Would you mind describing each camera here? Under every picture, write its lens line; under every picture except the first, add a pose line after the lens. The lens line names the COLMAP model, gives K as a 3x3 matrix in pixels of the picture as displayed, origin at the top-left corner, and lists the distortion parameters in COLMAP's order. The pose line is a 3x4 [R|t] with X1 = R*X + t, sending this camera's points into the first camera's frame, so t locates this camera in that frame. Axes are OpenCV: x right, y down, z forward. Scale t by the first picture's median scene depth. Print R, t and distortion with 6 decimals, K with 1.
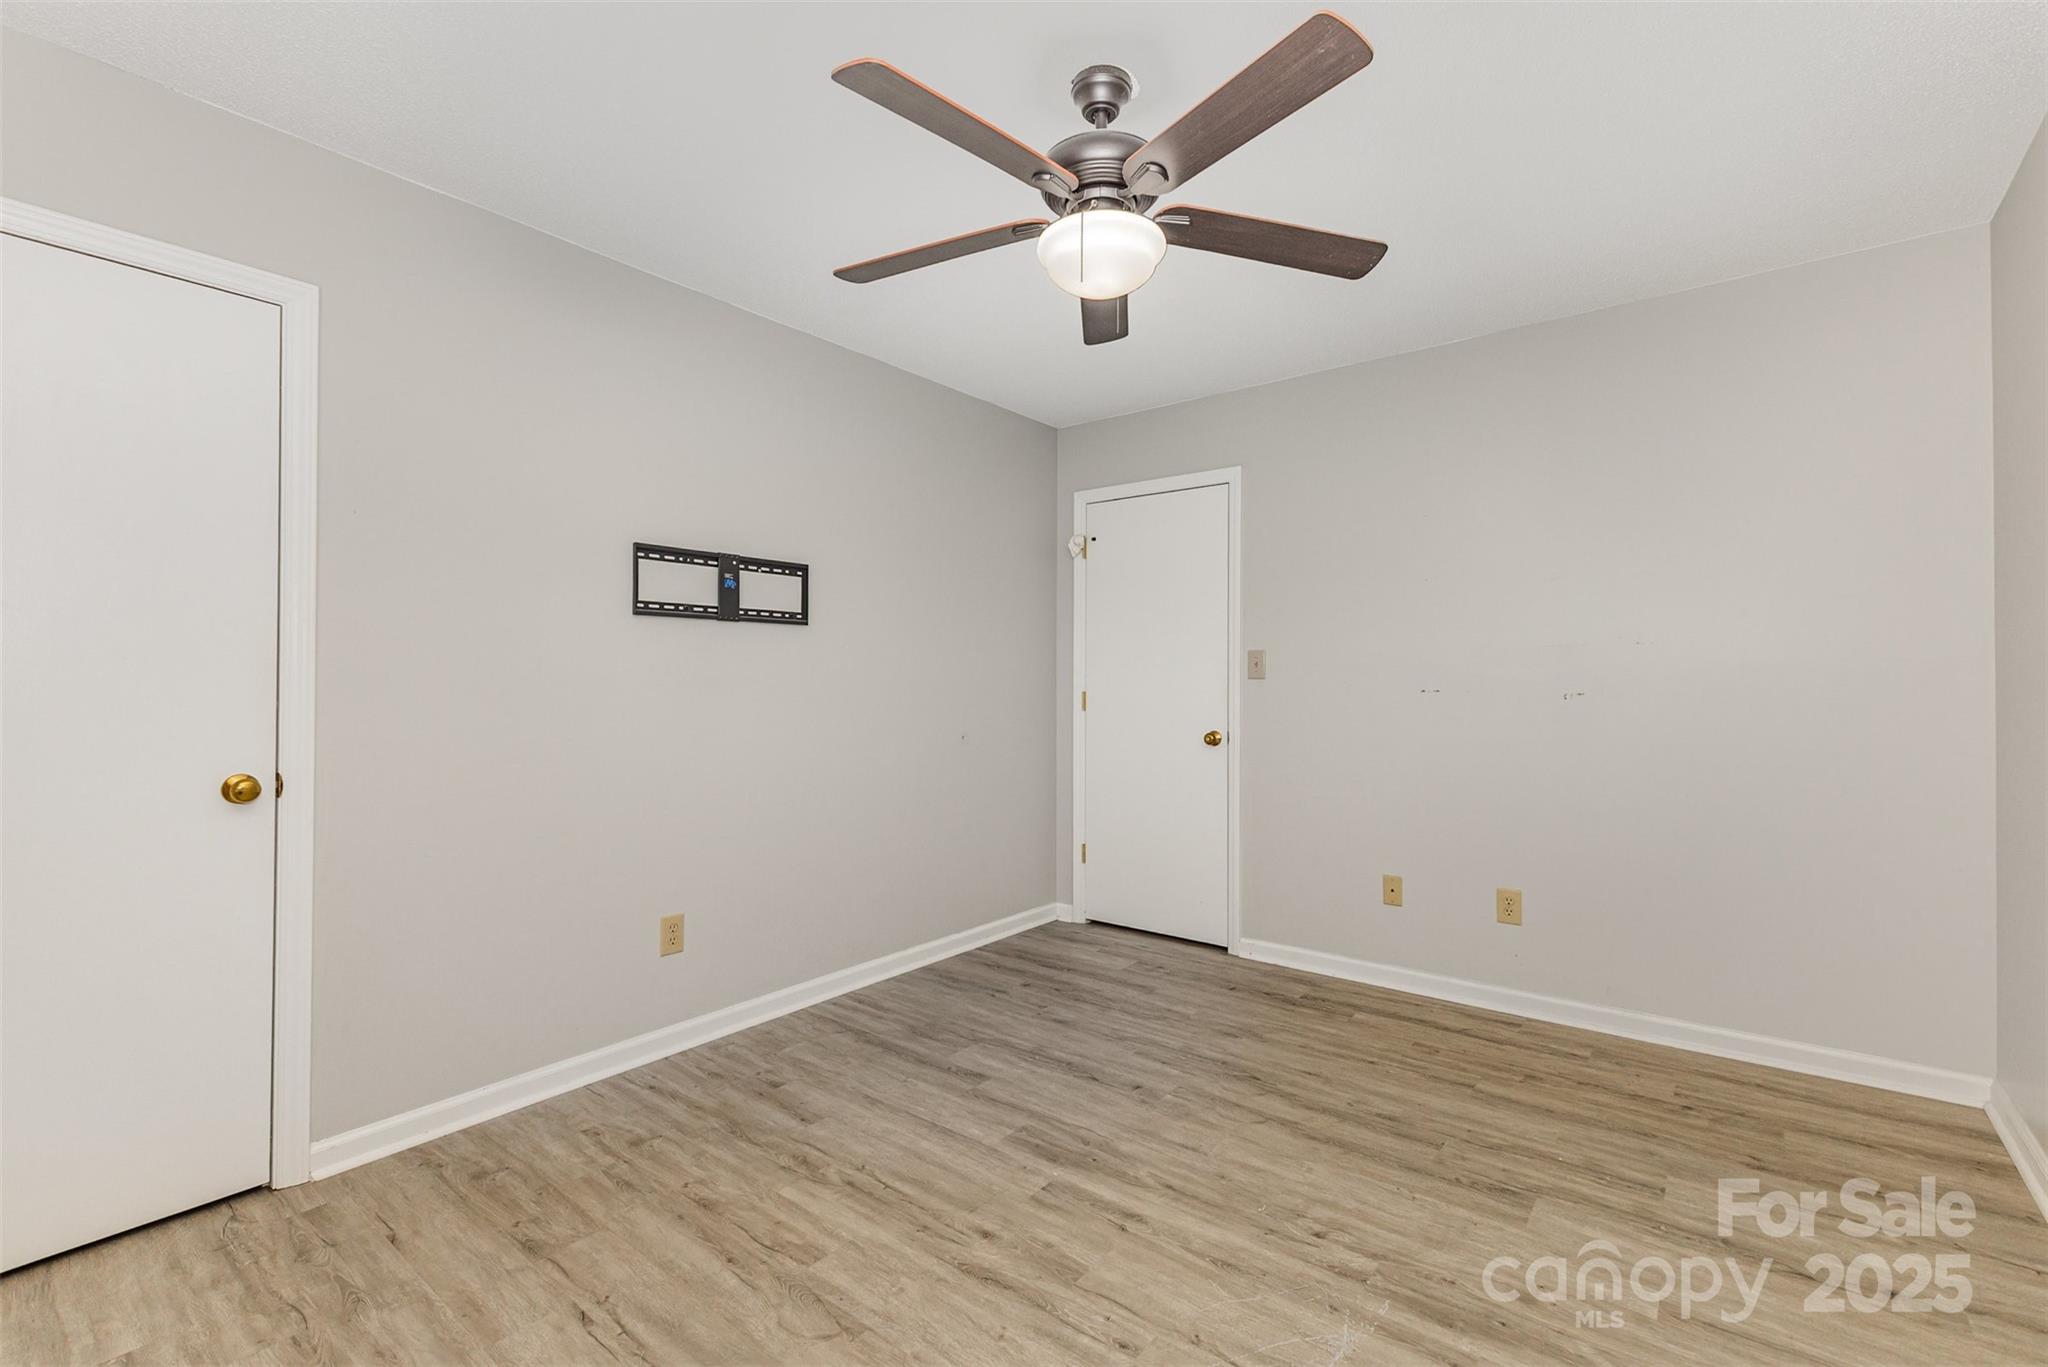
lens RADIAL K [[881.1, 0, 1026.0], [0, 881.1, 689.9], [0, 0, 1]] dist [0.011796, -0.002262]
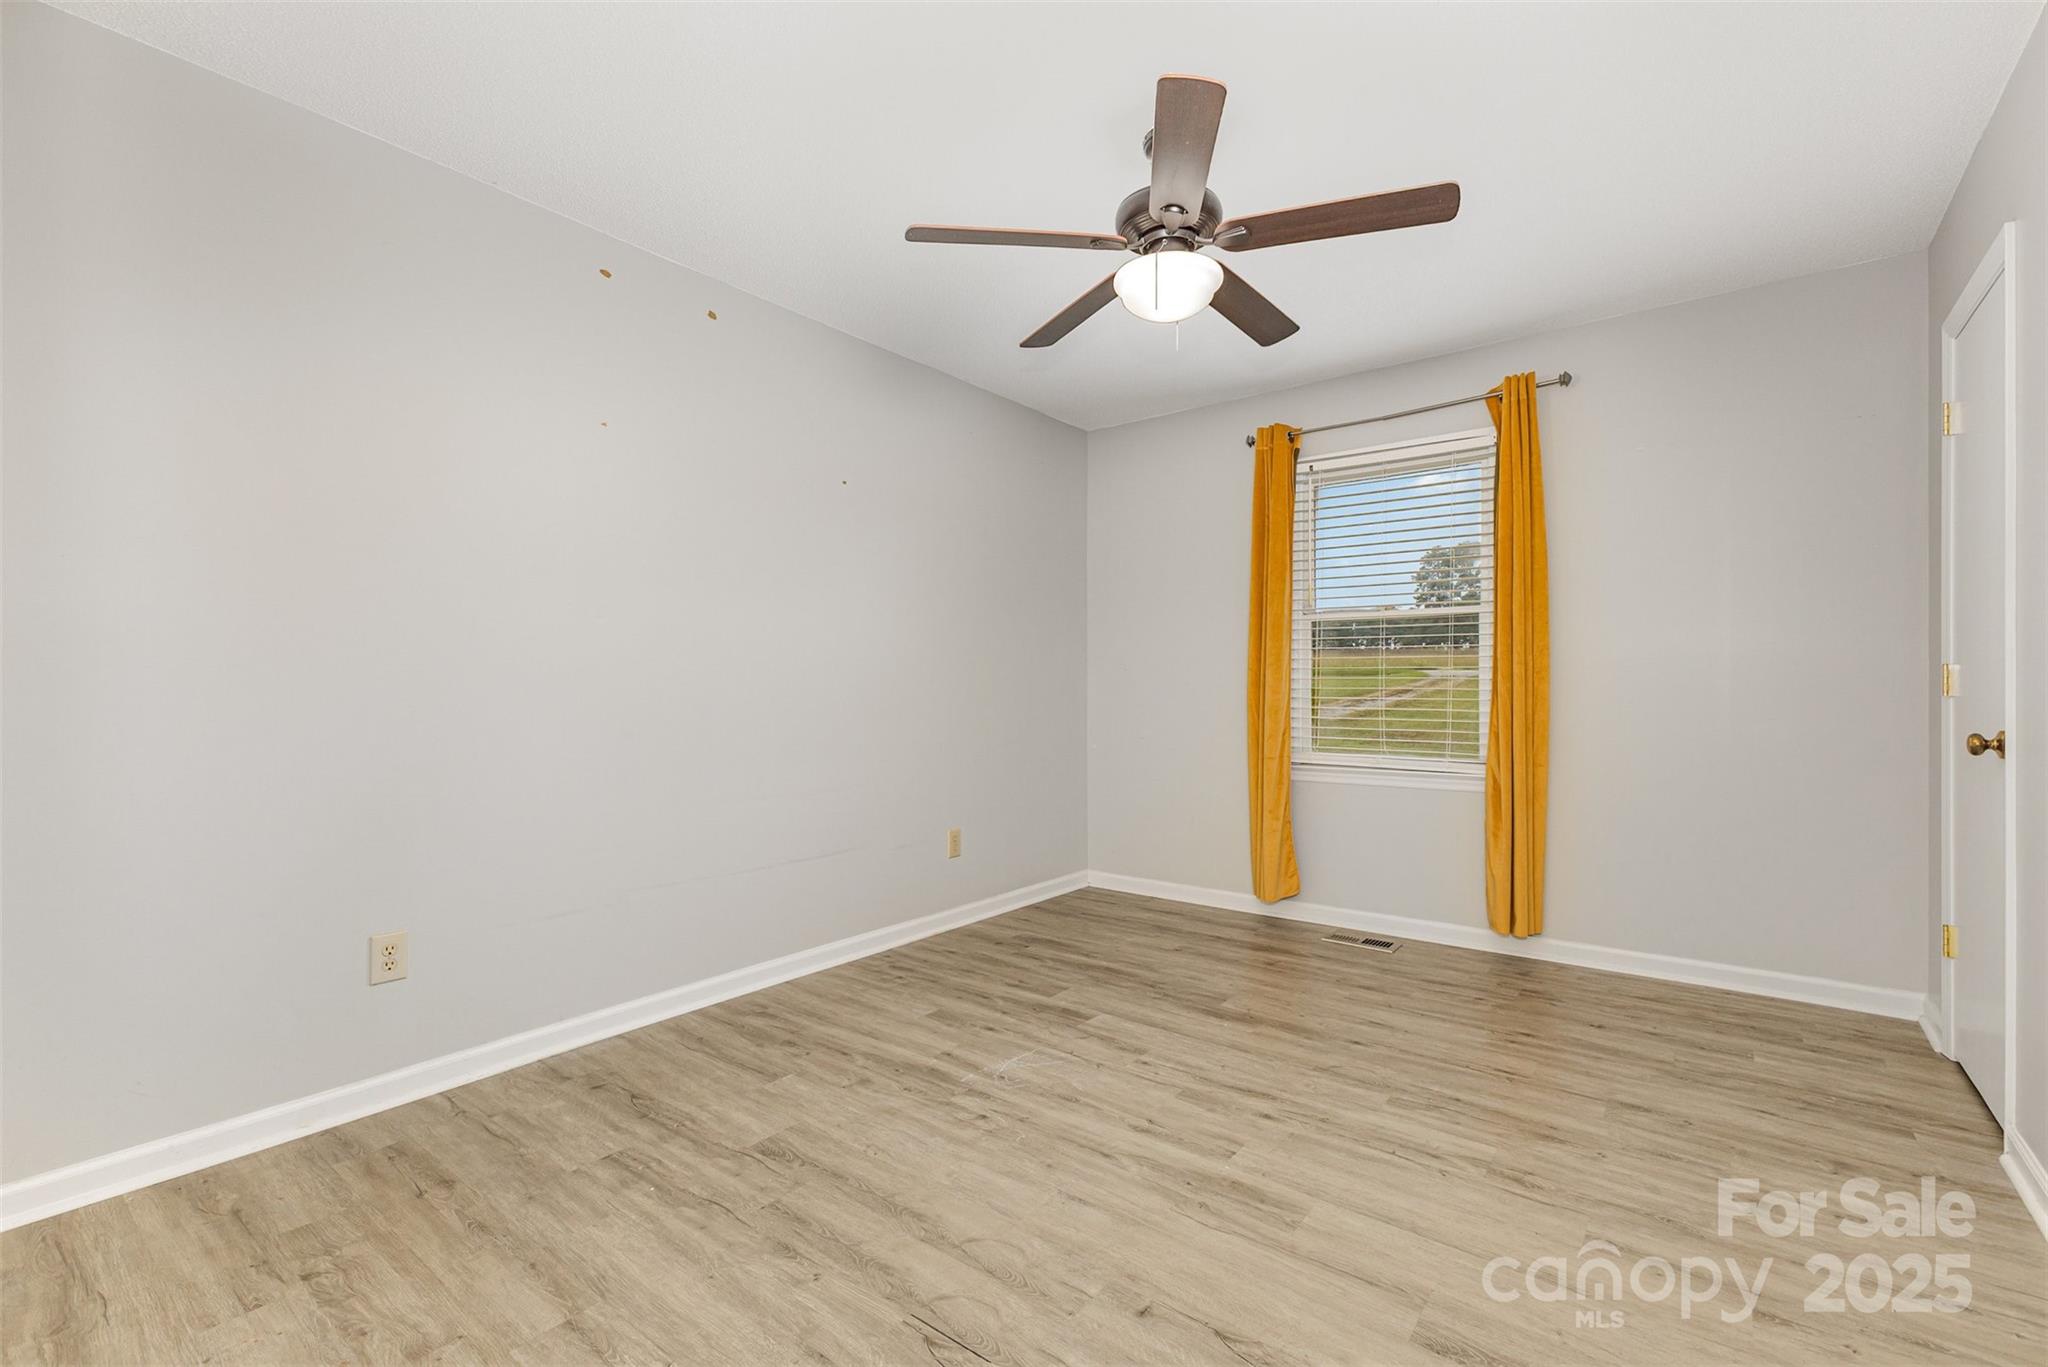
lens RADIAL K [[881.1, 0, 1028.3], [0, 881.1, 678.5], [0, 0, 1]] dist [0.011796, -0.002262]
pose [[-0.999855, 0.002182, -0.016903, 0.270322], [0.002220, 0.999995, -0.002232, 0.037338], [0.016898, -0.002269, -0.999855, 2.026155]]
